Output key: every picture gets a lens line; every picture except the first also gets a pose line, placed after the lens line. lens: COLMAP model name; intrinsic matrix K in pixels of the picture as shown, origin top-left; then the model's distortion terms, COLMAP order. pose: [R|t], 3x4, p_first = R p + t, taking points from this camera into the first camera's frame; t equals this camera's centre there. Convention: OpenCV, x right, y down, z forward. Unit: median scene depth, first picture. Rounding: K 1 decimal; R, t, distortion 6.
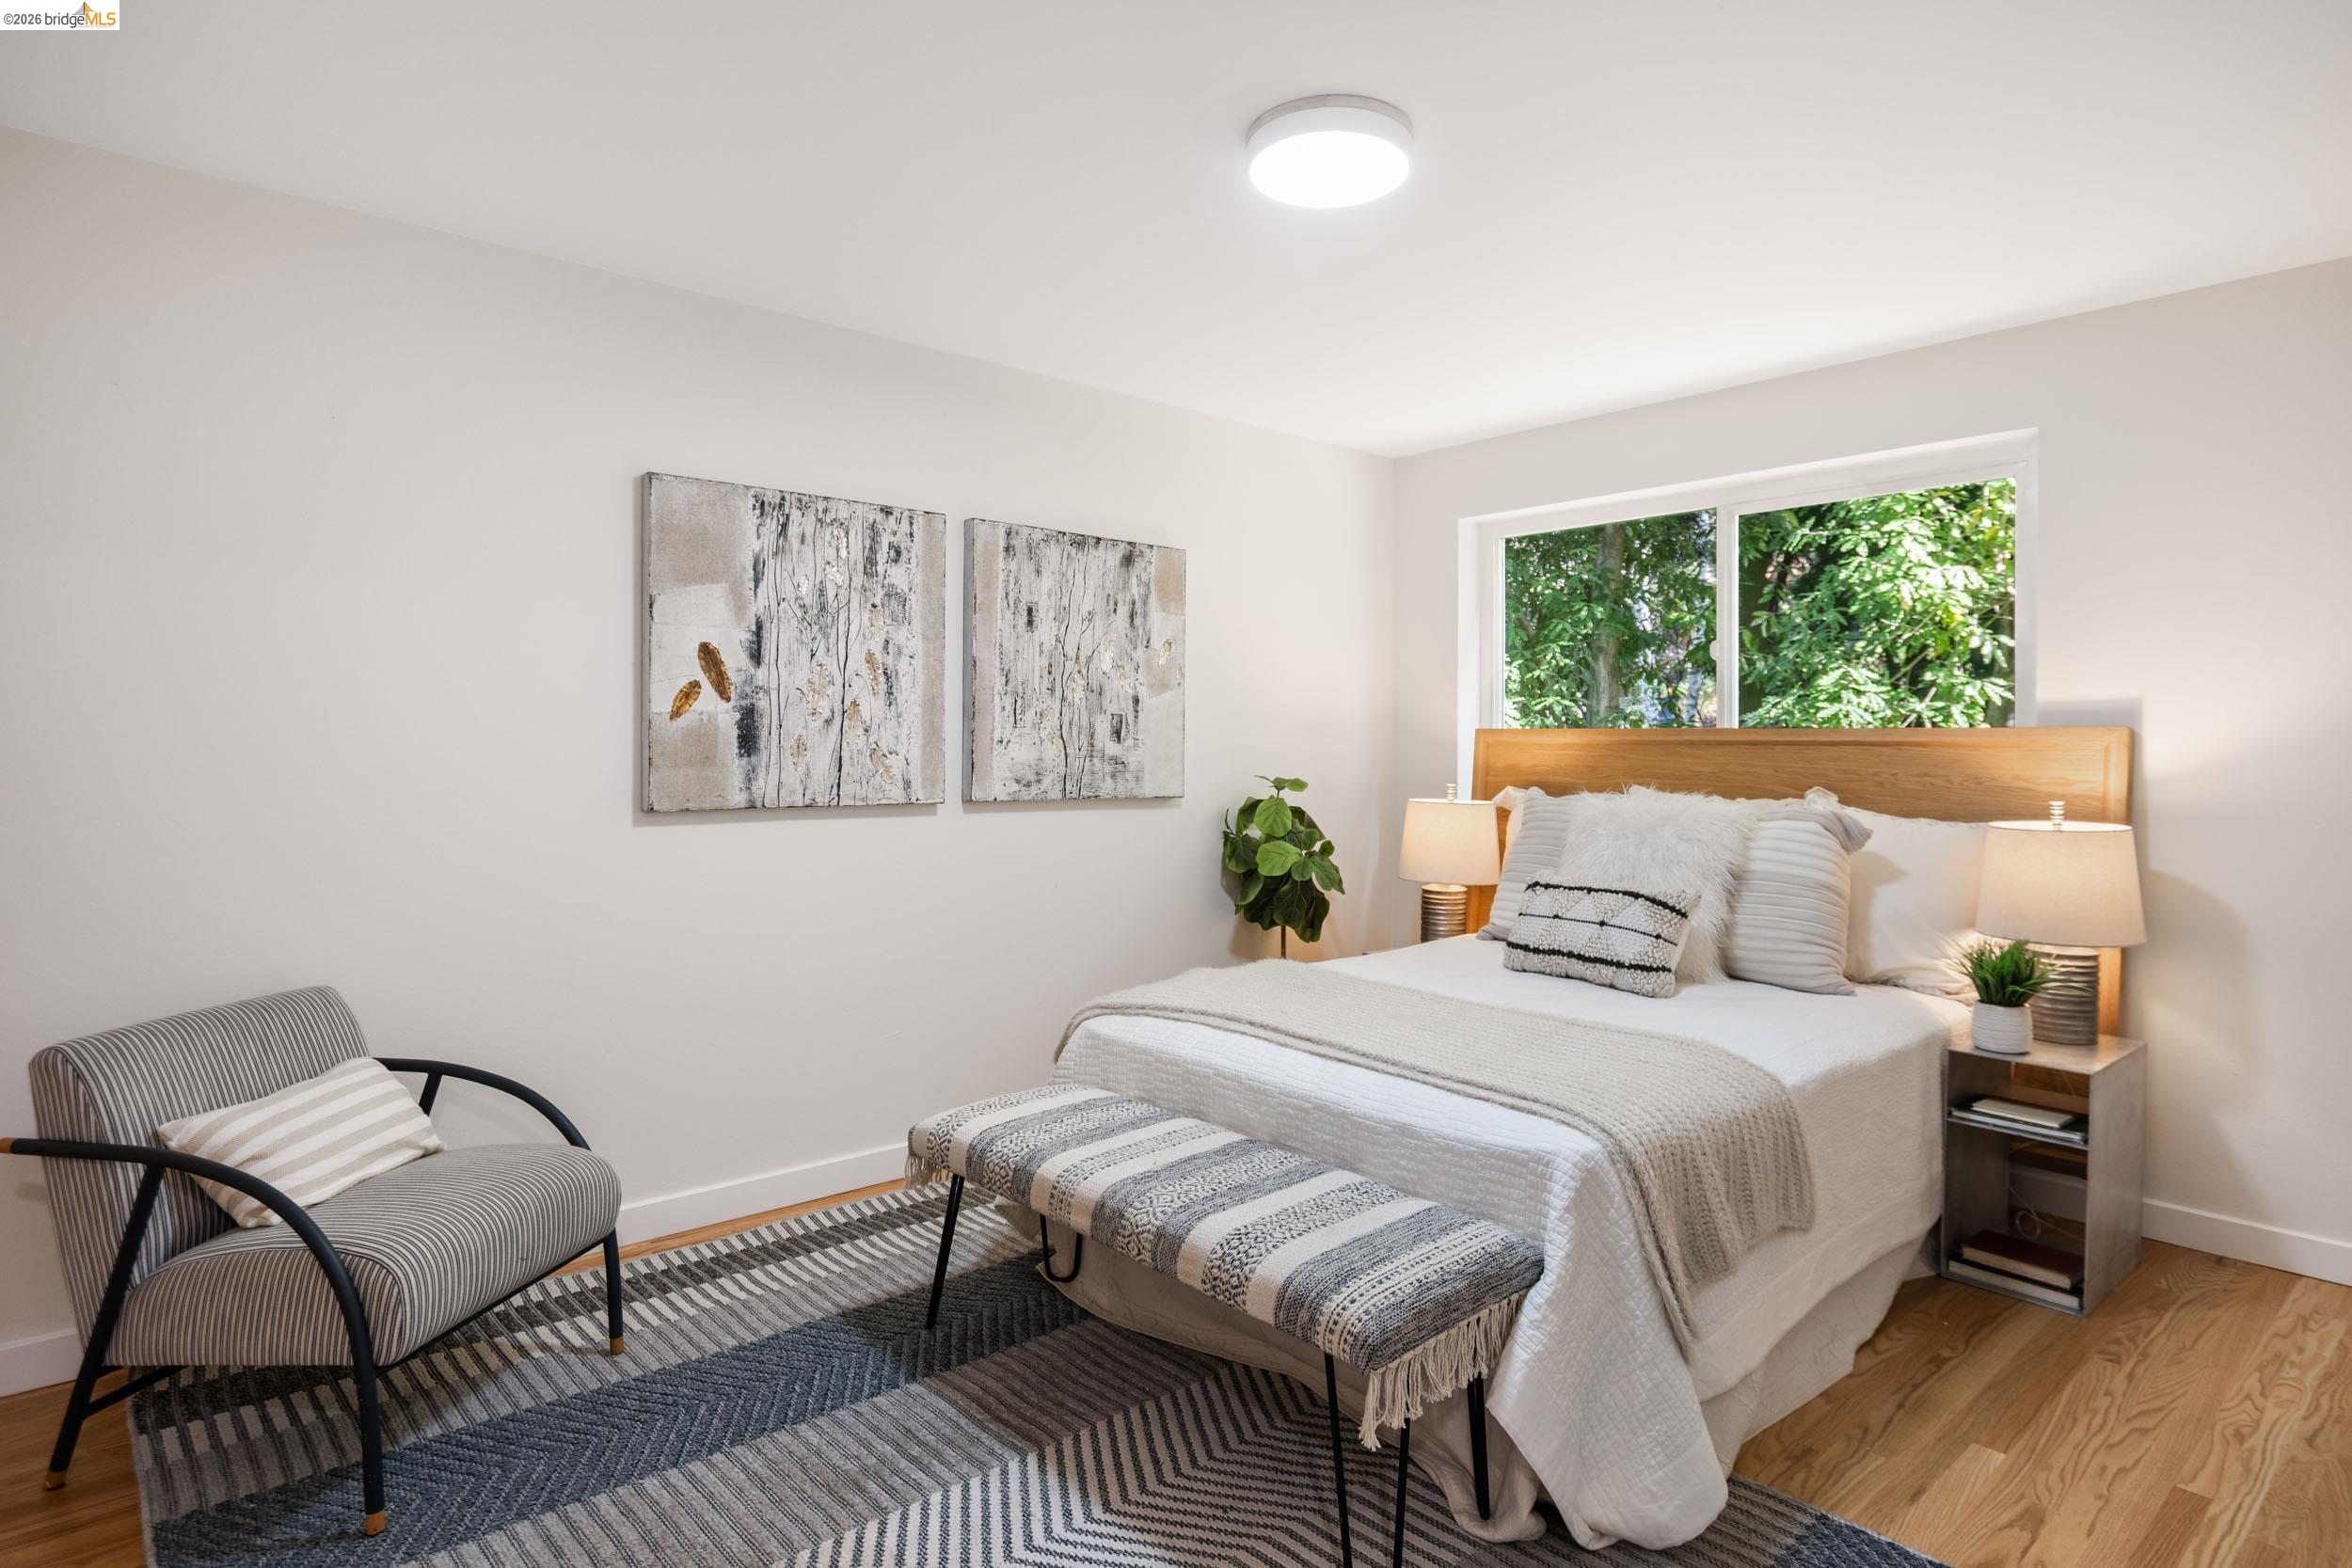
lens RADIAL K [[1260.6, 0, 1176.9], [0, 1260.6, 758.4], [0, 0, 1]] dist [0.002759, -0.001056]
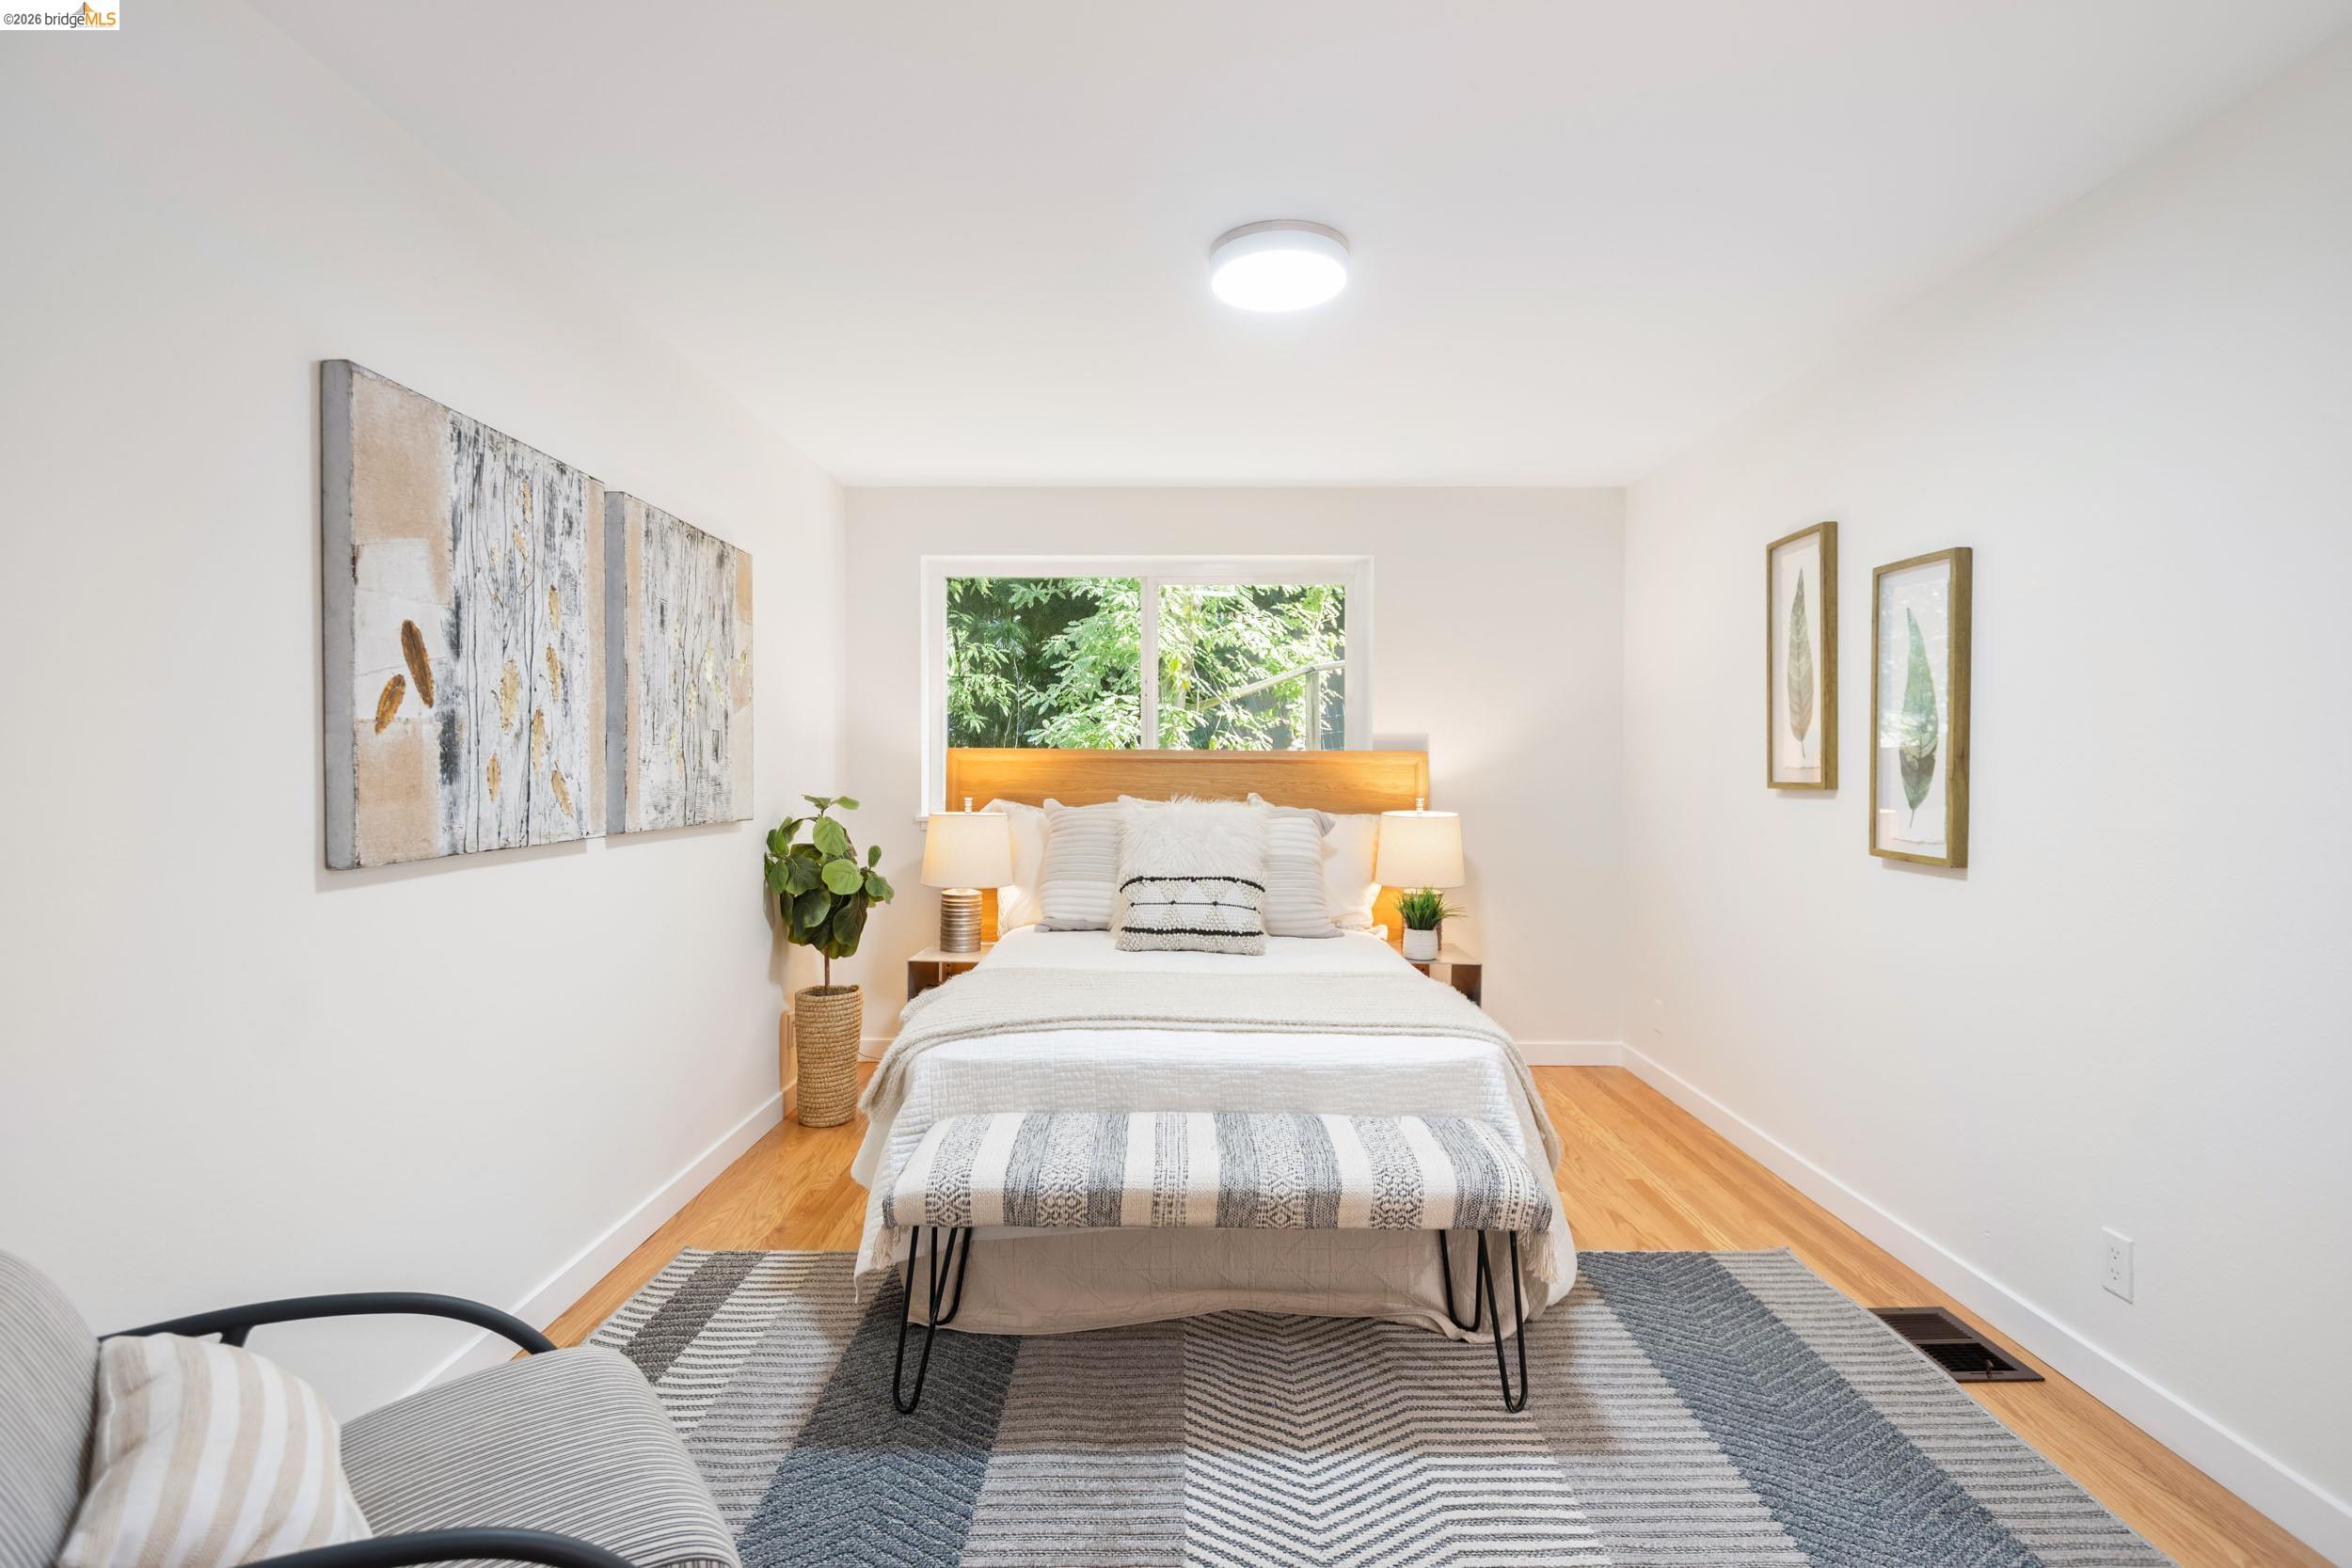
lens RADIAL K [[1153.5, 0, 1176.0], [0, 1153.5, 784.0], [0, 0, 1]] dist [0.001084, -0.000328]
pose [[0.670060, -0.016492, 0.742123, -0.547060], [0.007866, 0.999855, 0.015117, -0.007789], [-0.742265, -0.004291, 0.670093, 0.248156]]
